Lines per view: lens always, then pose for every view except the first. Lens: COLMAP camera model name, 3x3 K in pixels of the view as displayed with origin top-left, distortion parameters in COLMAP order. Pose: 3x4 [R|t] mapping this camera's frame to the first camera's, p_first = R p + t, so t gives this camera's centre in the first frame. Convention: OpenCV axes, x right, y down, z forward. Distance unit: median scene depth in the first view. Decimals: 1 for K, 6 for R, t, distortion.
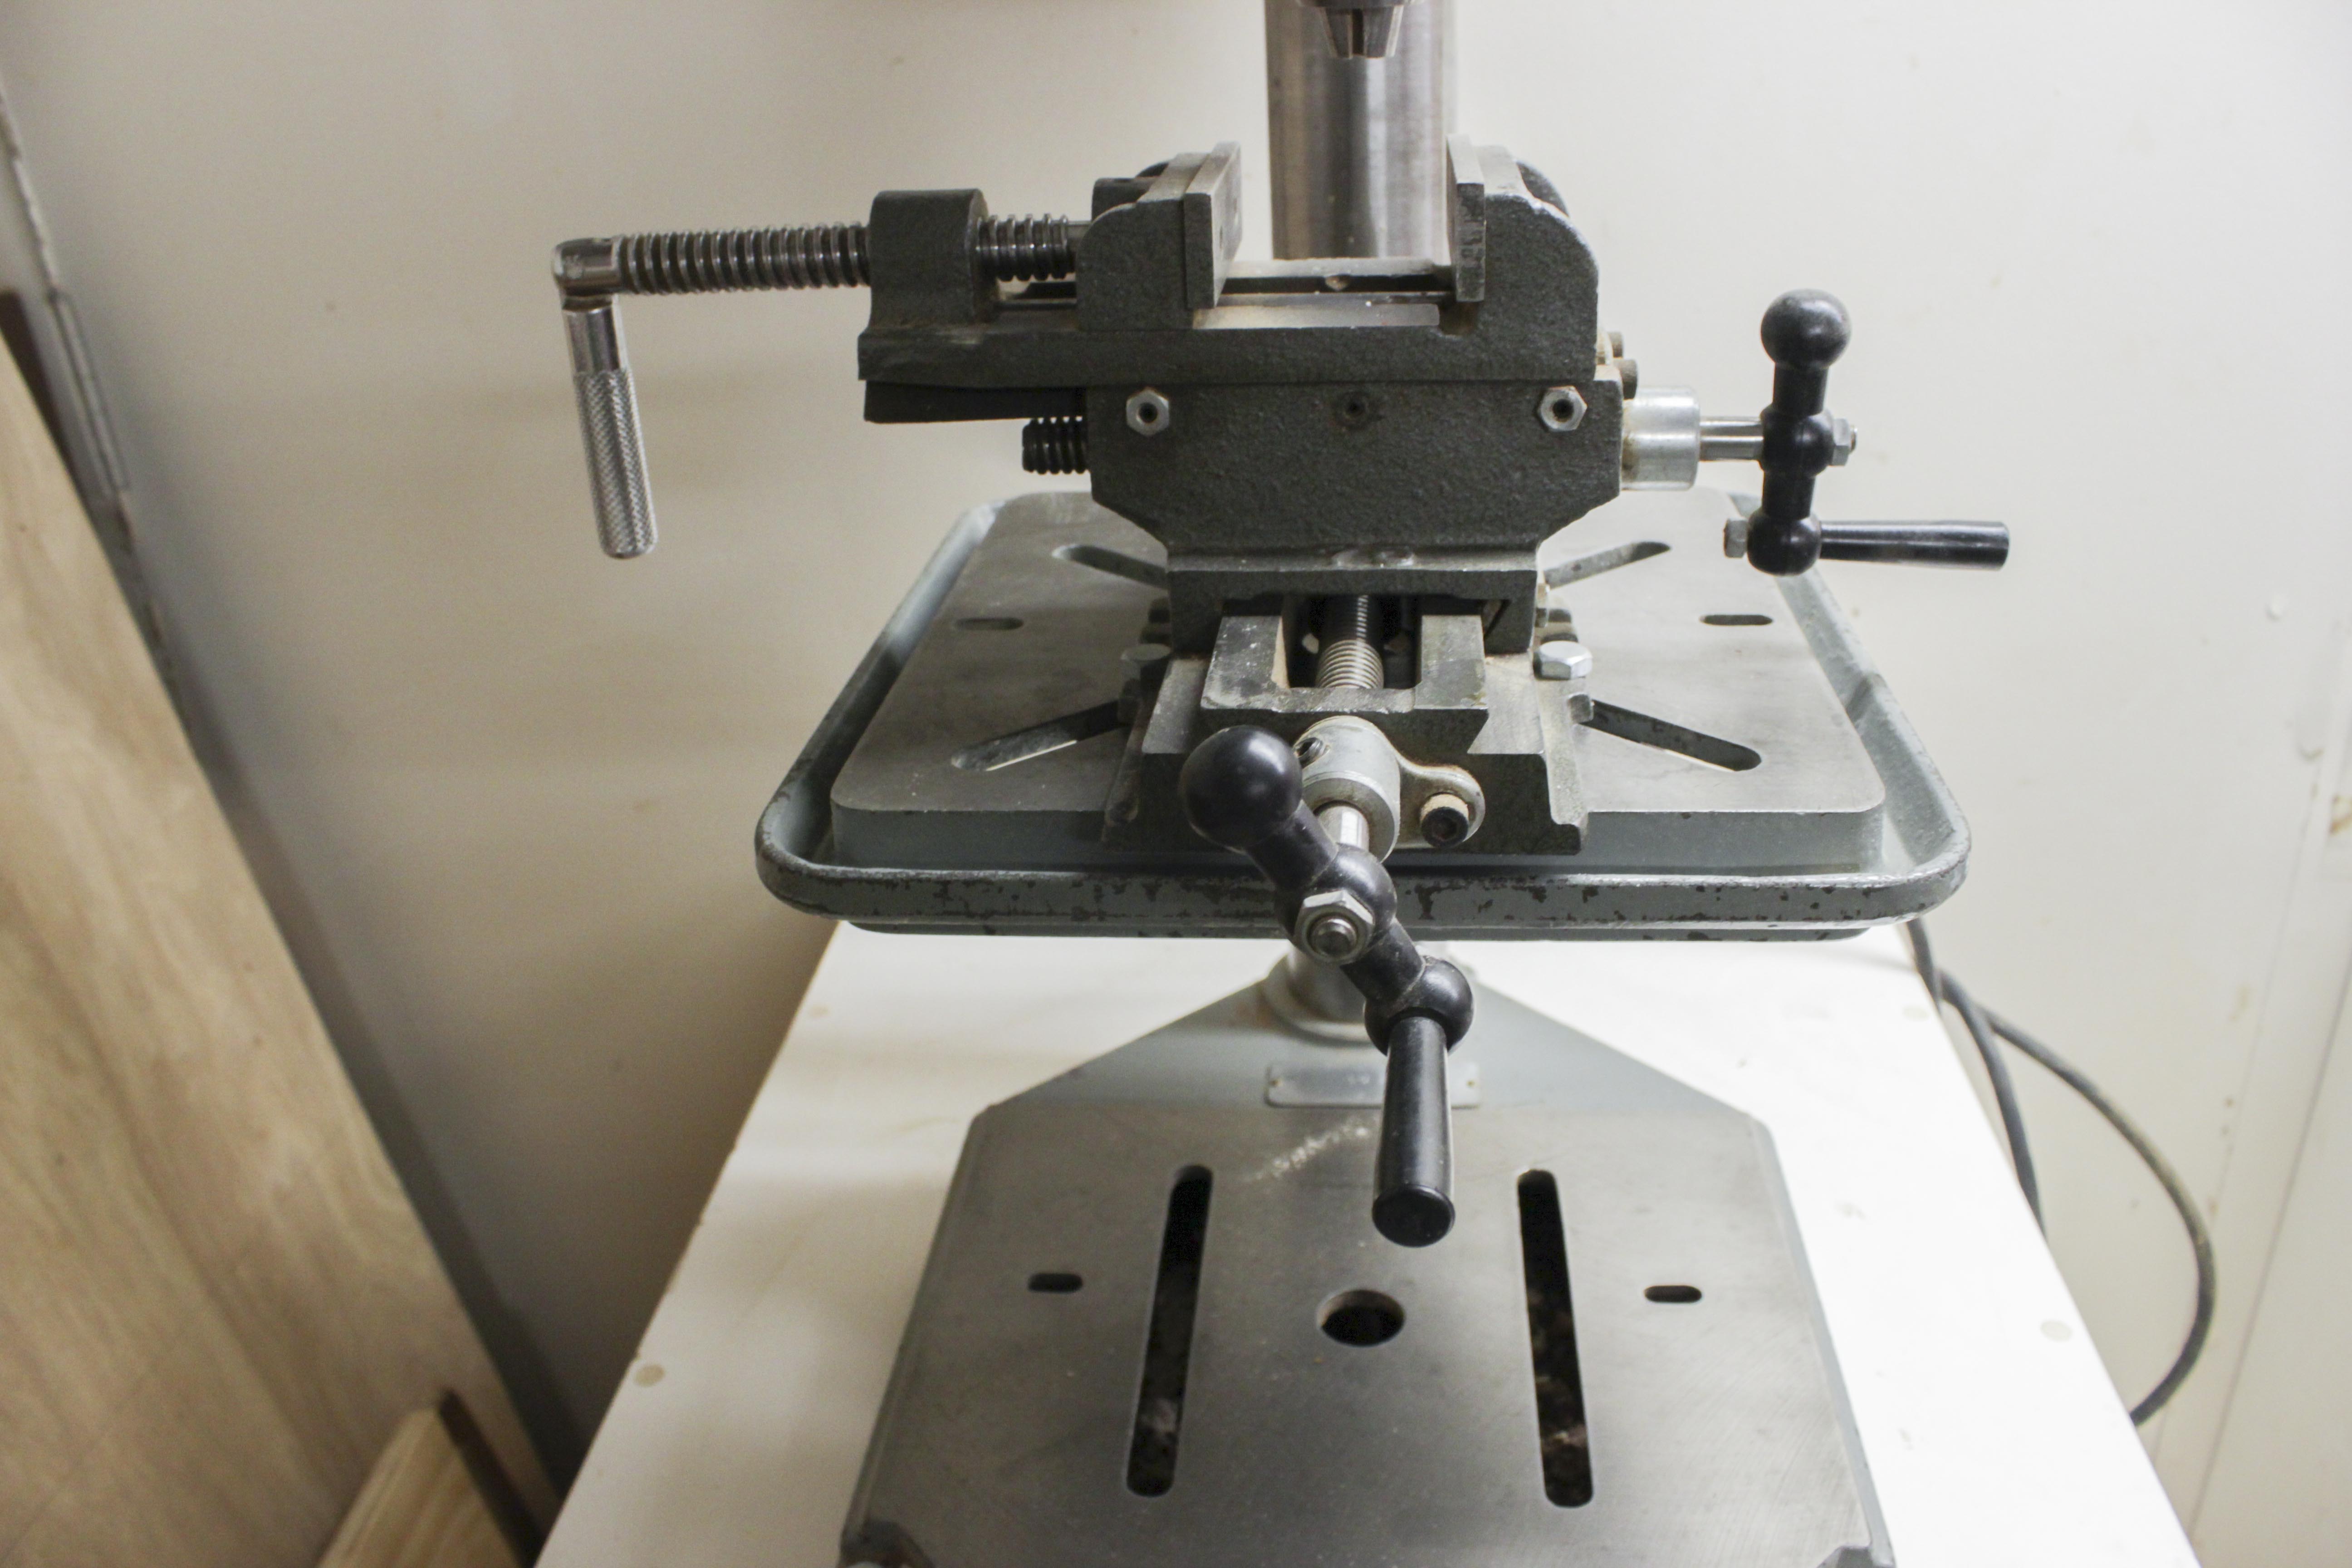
lens RADIAL K [[1913.6, 0, 1204.0], [0, 1913.6, 785.7], [0, 0, 1]] dist [-0.162128, 0.130157]
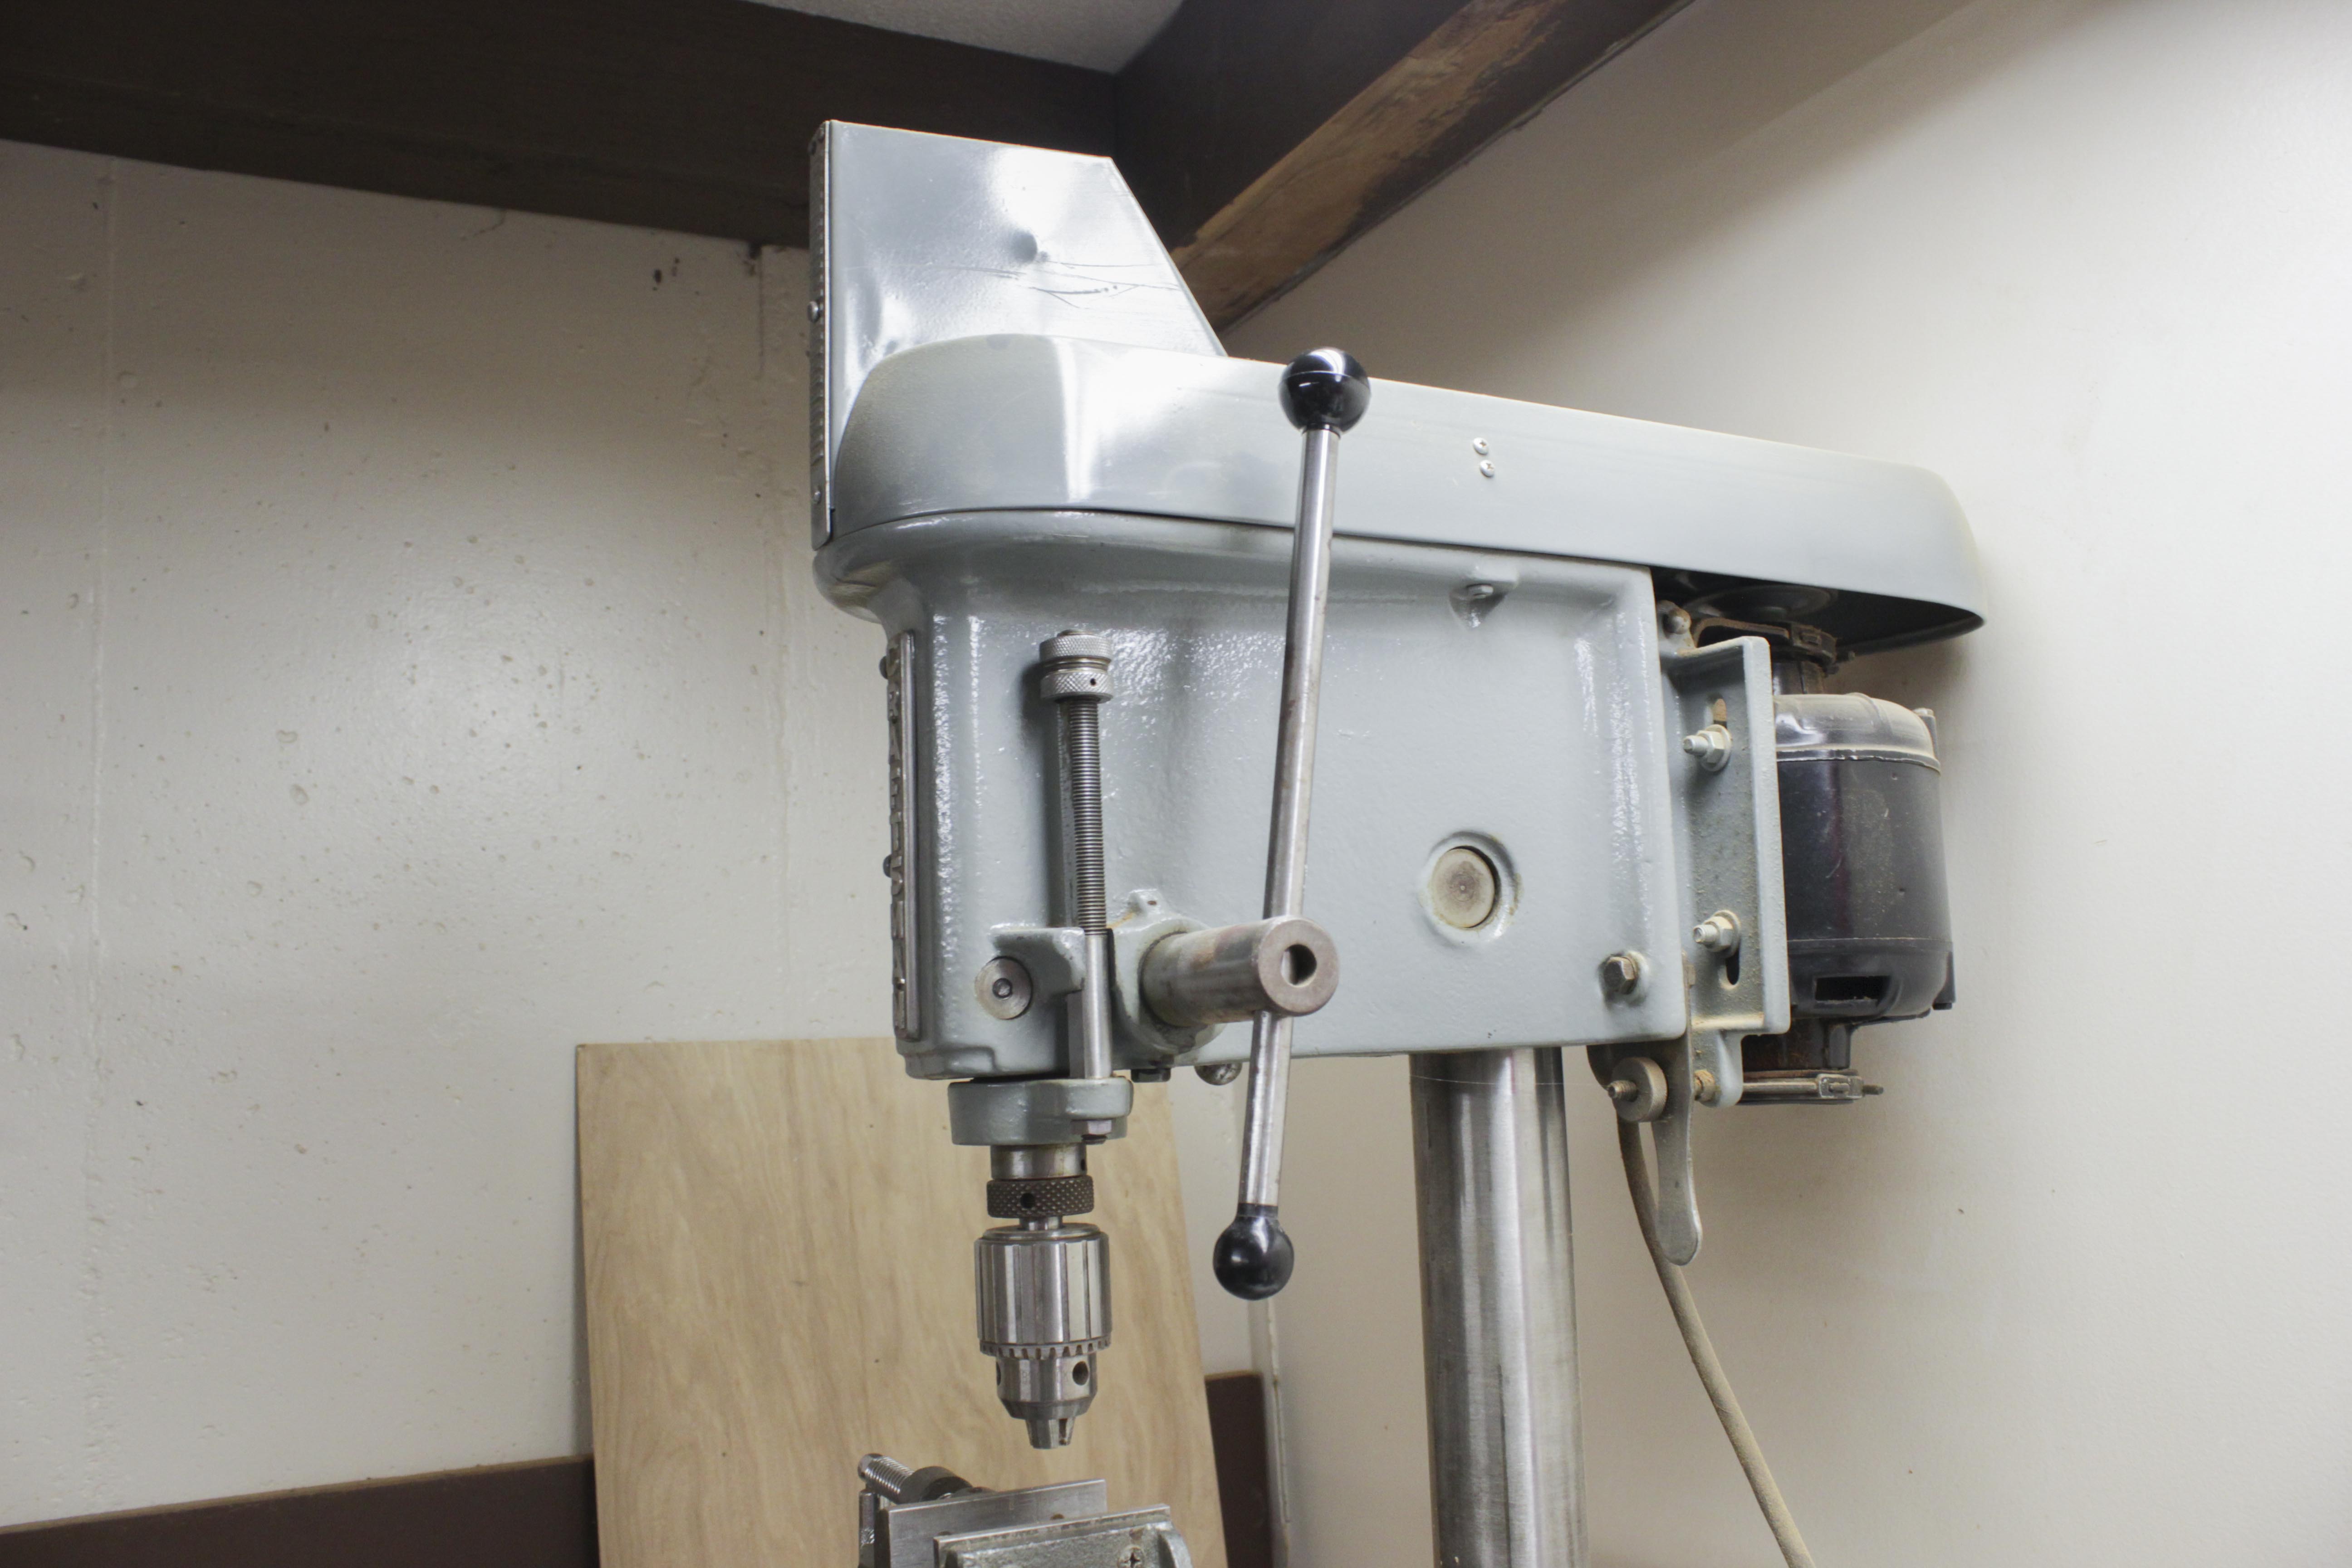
lens RADIAL K [[1913.6, 0, 1204.0], [0, 1913.6, 785.7], [0, 0, 1]] dist [-0.162128, 0.130157]
pose [[0.536690, -0.101432, -0.837660, 0.723454], [-0.341041, 0.881969, -0.325303, -0.194157], [0.771786, 0.460263, 0.438752, 0.070691]]
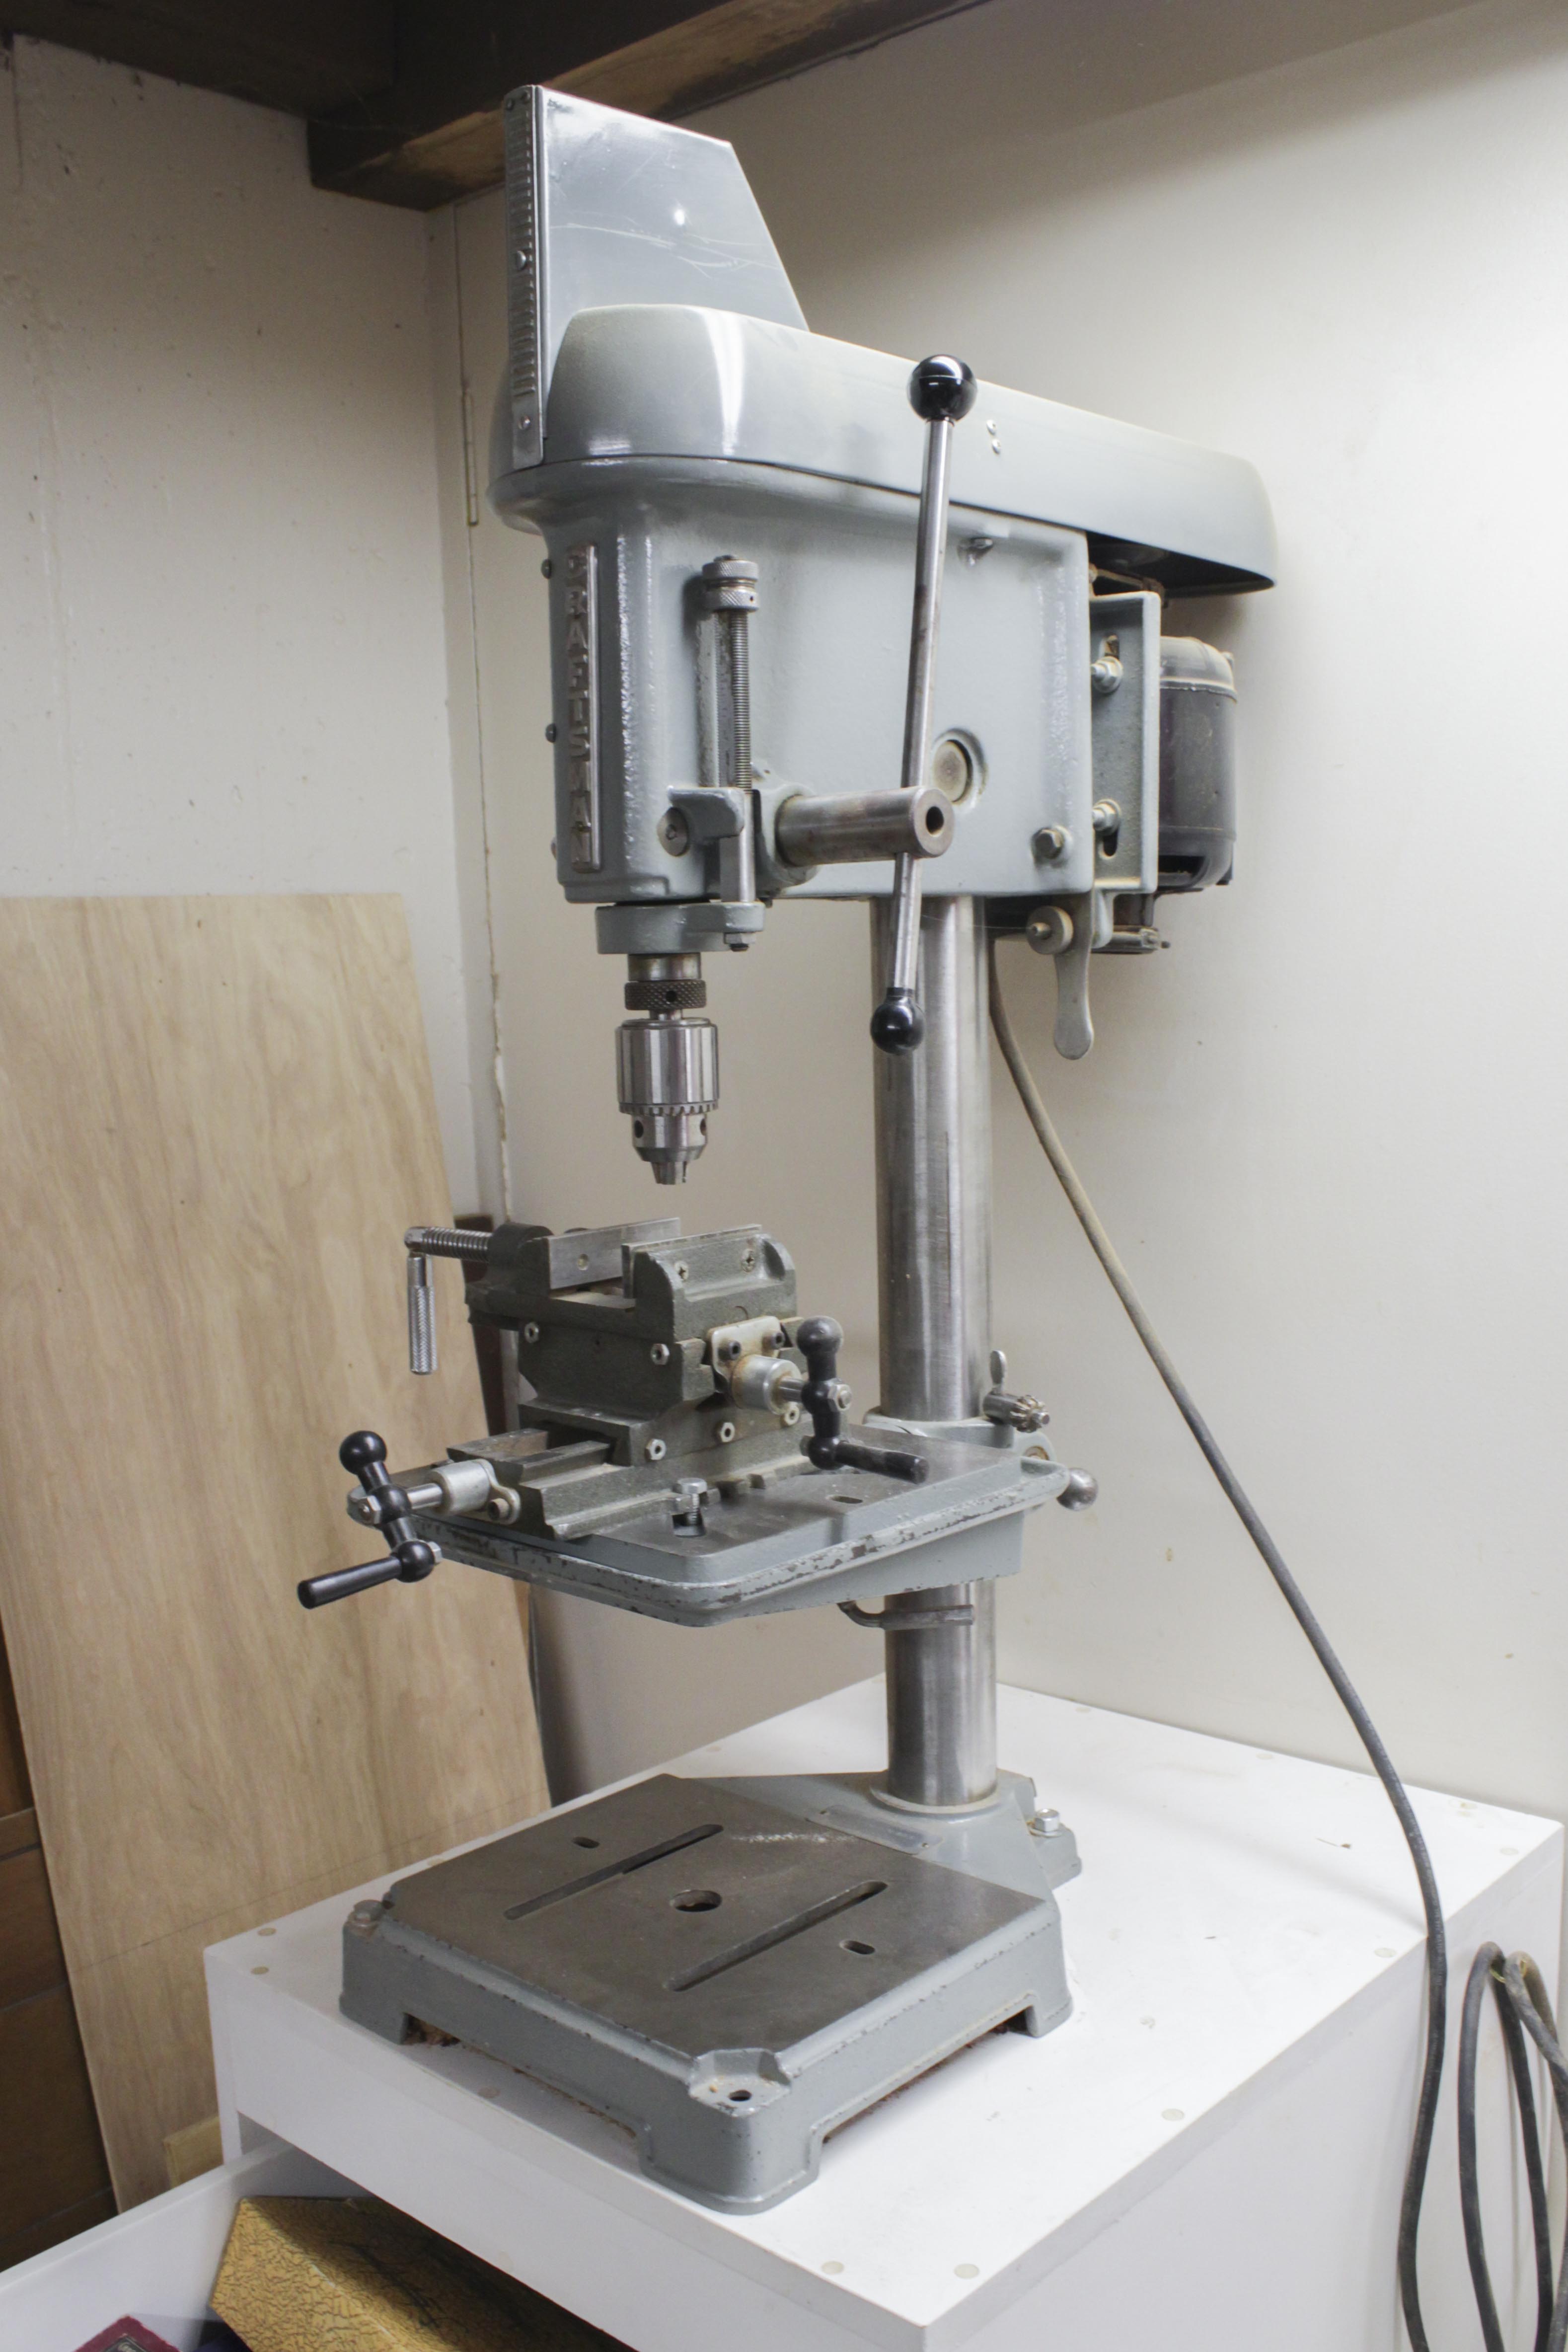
lens RADIAL K [[2179.7, 0, 783.5], [0, 2179.7, 1256.5], [0, 0, 1]] dist [-0.161073, 0.141547]
pose [[0.790497, 0.110304, -0.602451, 0.785366], [-0.269475, 0.945961, -0.180390, 0.044410], [0.549998, 0.304943, 0.777504, -0.380152]]
